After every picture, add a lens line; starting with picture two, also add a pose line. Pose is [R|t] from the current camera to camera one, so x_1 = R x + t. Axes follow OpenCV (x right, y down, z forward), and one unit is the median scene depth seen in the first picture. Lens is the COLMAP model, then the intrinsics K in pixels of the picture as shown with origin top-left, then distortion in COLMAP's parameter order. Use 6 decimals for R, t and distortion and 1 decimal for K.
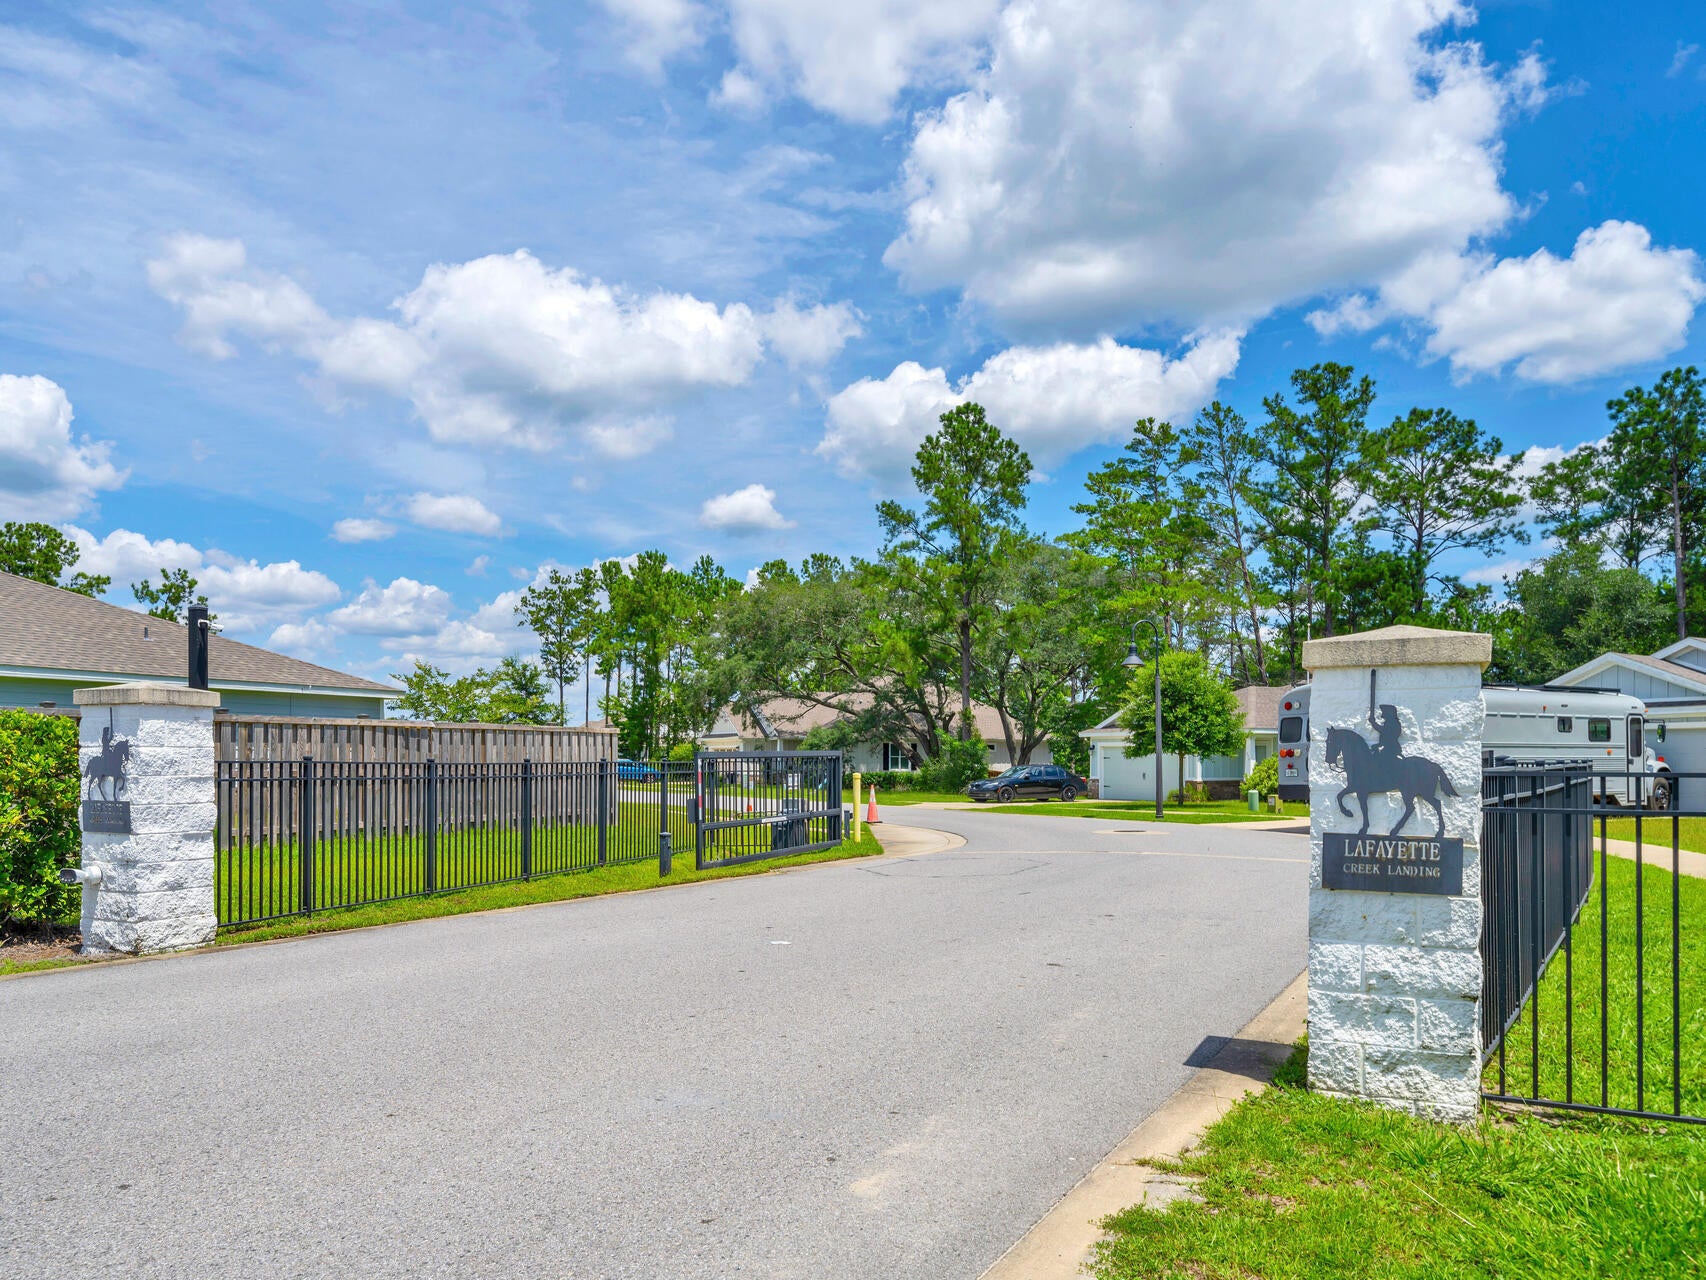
lens RADIAL K [[1370.4, 0, 852.6], [0, 1370.4, 761.7], [0, 0, 1]] dist [0.006919, 0.003463]
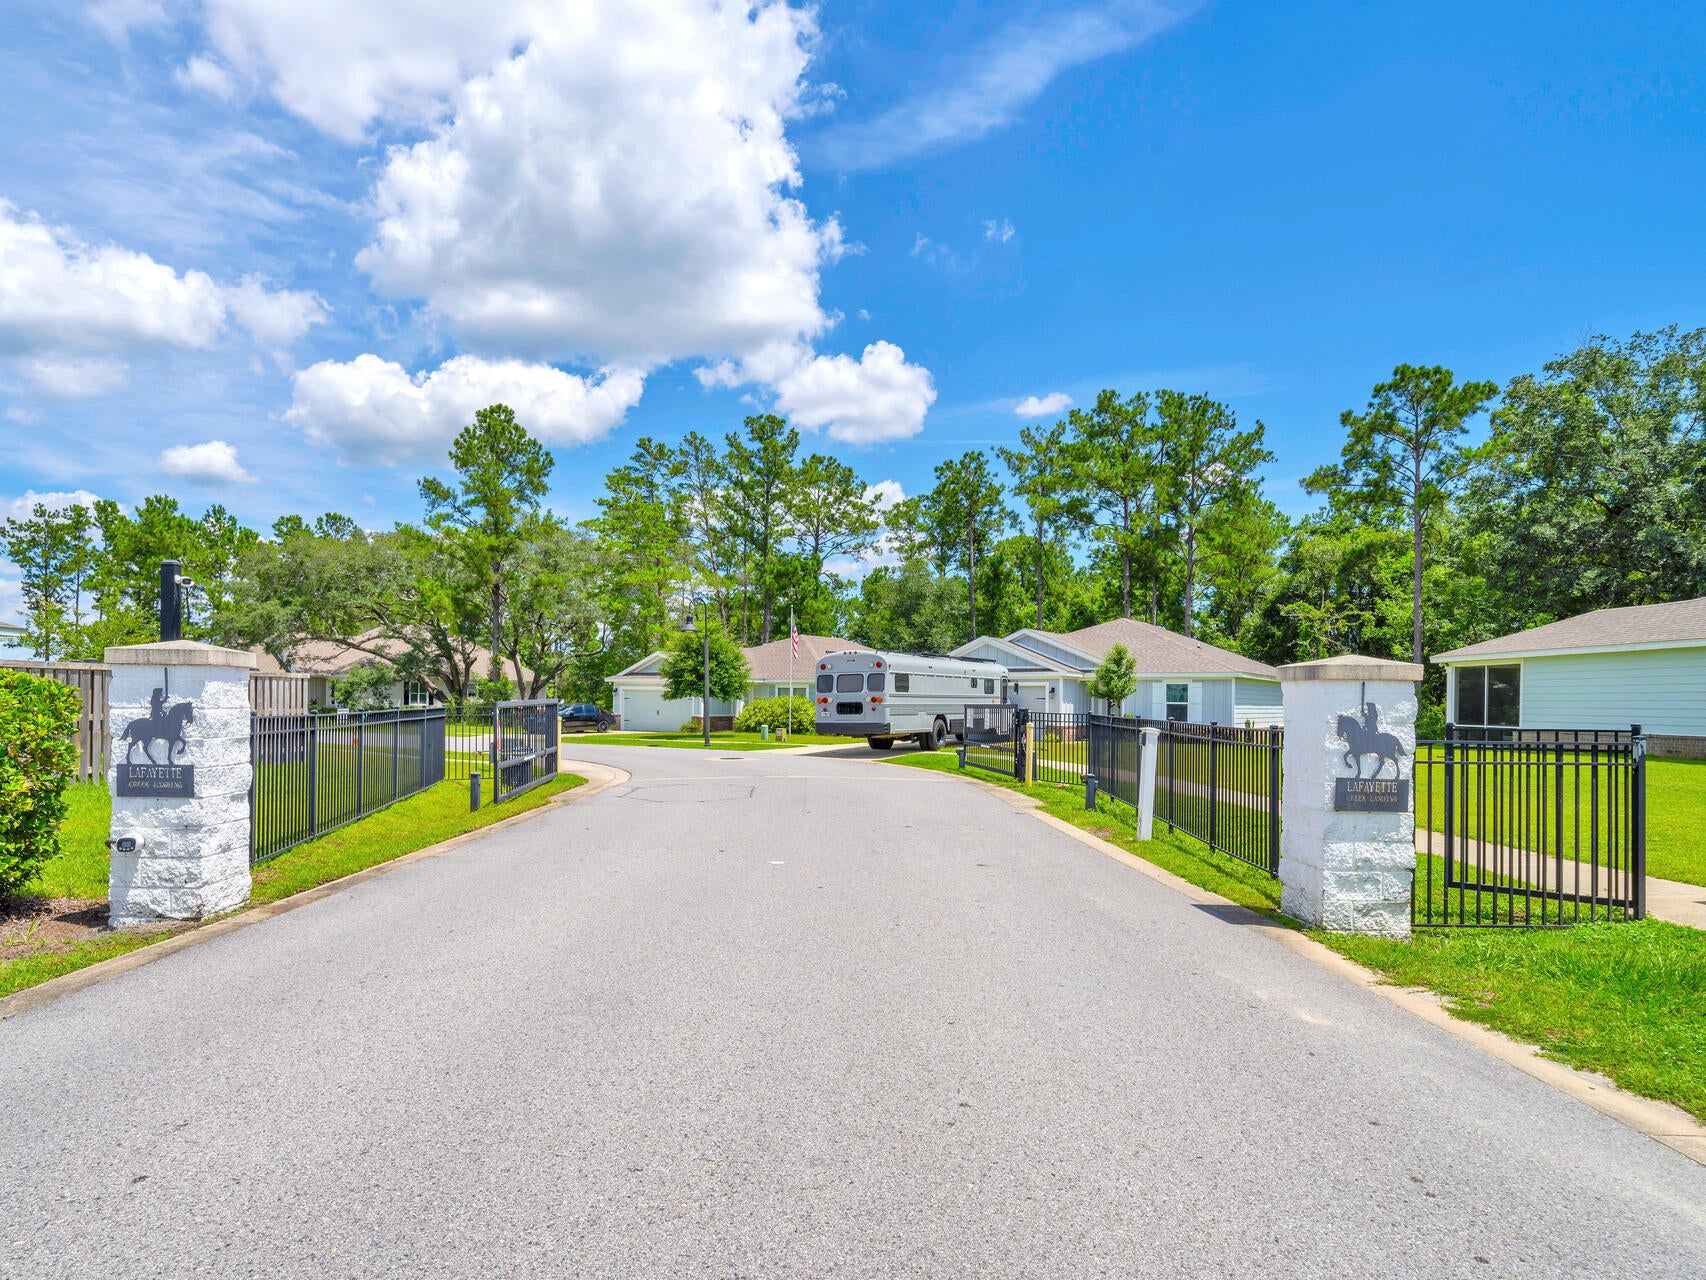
lens RADIAL K [[1059.0, 0, 872.0], [0, 1059.0, 685.2], [0, 0, 1]] dist [-0.001511, 0.001863]
pose [[0.860677, 0.015673, 0.508911, -0.098344], [-0.011396, 0.999869, -0.011520, -0.004896], [-0.509024, 0.004115, 0.860742, 0.020350]]
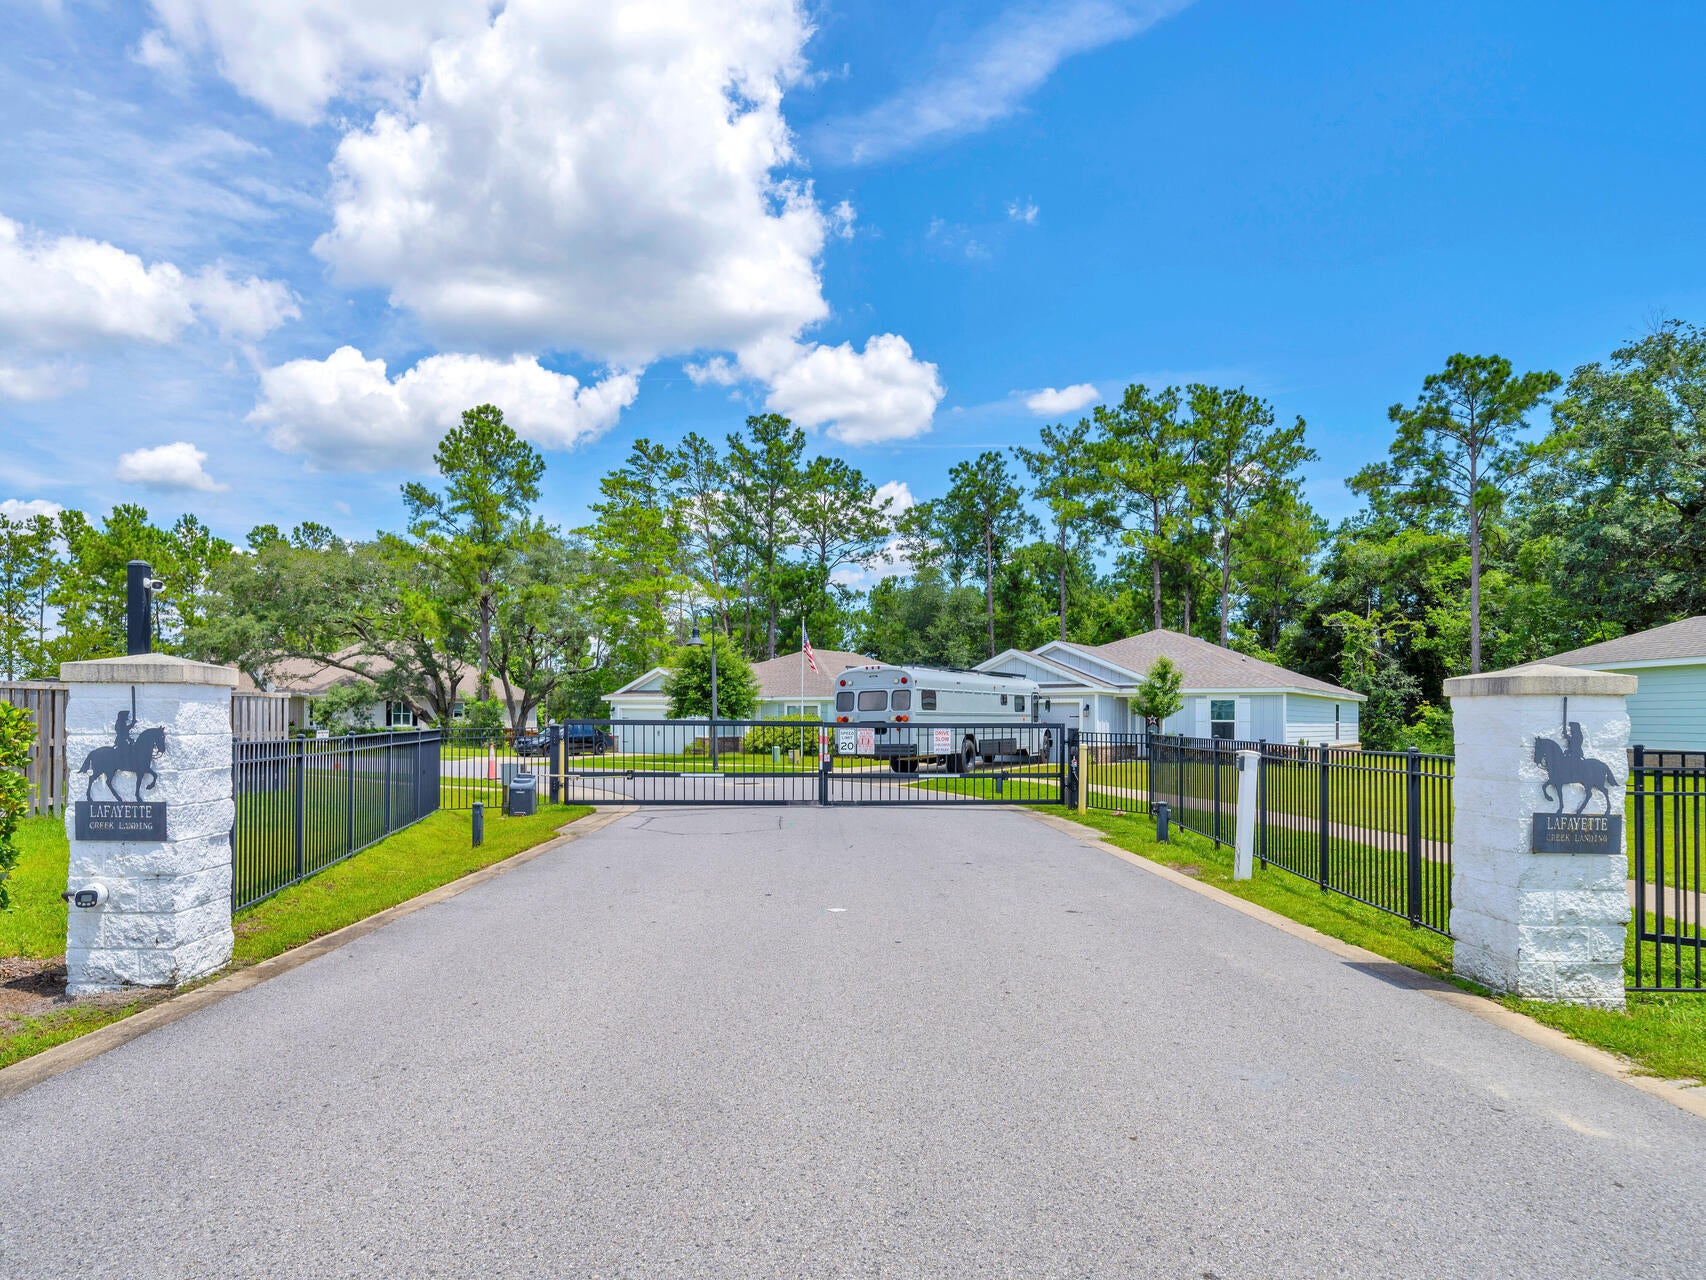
lens RADIAL K [[1113.9, 0, 852.7], [0, 1113.9, 699.4], [0, 0, 1]] dist [-0.003116, 0.003904]
pose [[0.868675, 0.013502, 0.495198, -0.099365], [-0.007379, 0.999870, -0.014317, -0.005106], [-0.495327, 0.008783, 0.868662, 0.043240]]
